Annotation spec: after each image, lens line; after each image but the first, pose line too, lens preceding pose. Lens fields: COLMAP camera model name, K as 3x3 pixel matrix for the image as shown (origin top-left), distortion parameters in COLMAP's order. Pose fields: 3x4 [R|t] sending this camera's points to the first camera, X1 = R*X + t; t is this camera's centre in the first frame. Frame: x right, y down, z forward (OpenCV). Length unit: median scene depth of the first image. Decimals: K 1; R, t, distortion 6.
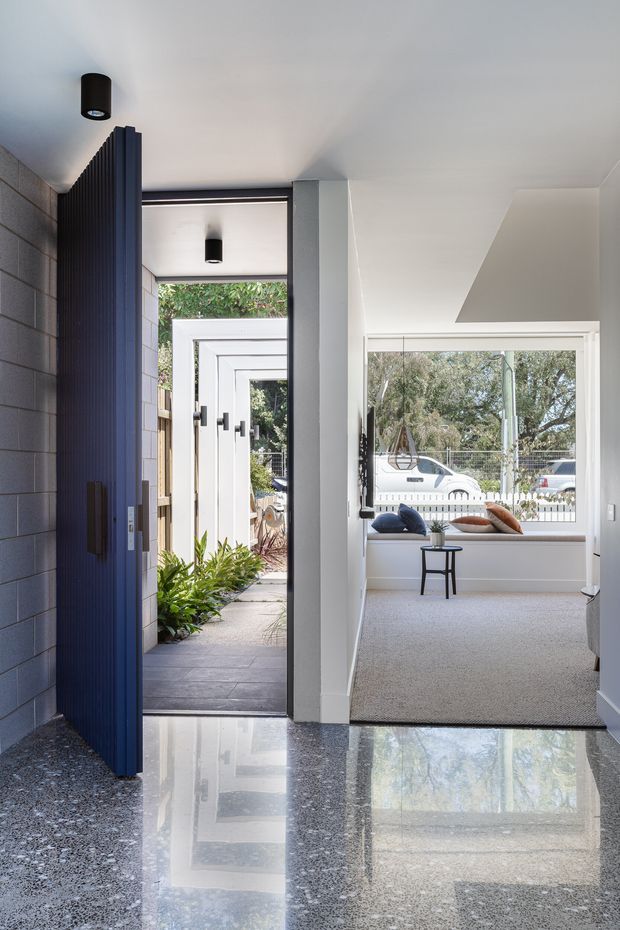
lens RADIAL K [[913.1, 0, 310.0], [0, 913.1, 465.0], [0, 0, 1]] dist [-0.006503, 0.001587]
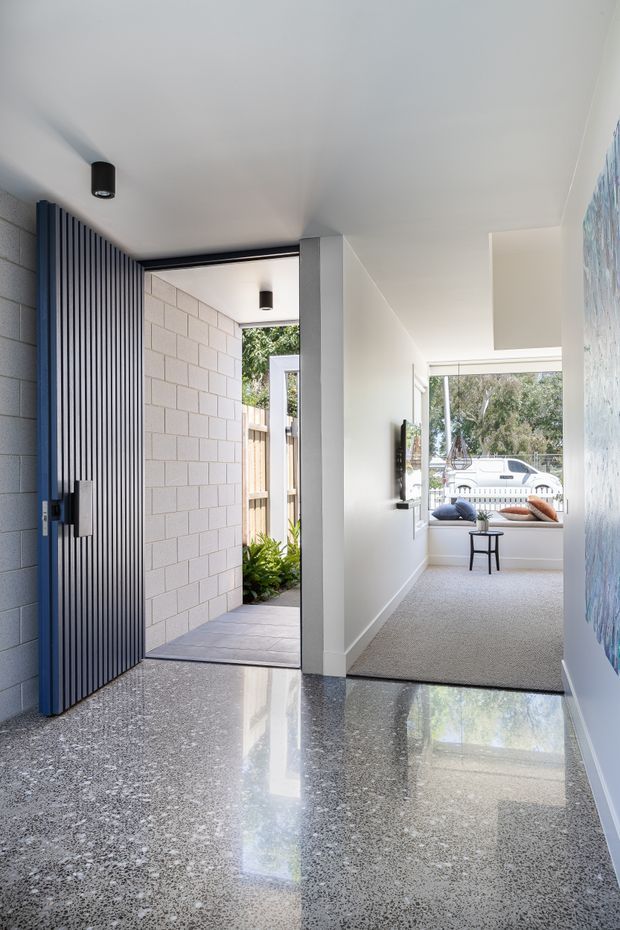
lens RADIAL K [[683.4, 0, 310.0], [0, 683.4, 465.0], [0, 0, 1]] dist [0.000164, -0.002515]
pose [[0.981154, -0.006903, -0.193103, 0.089501], [0.006477, 0.999975, -0.002837, 0.000037], [0.193118, 0.001532, 0.981174, 0.044629]]
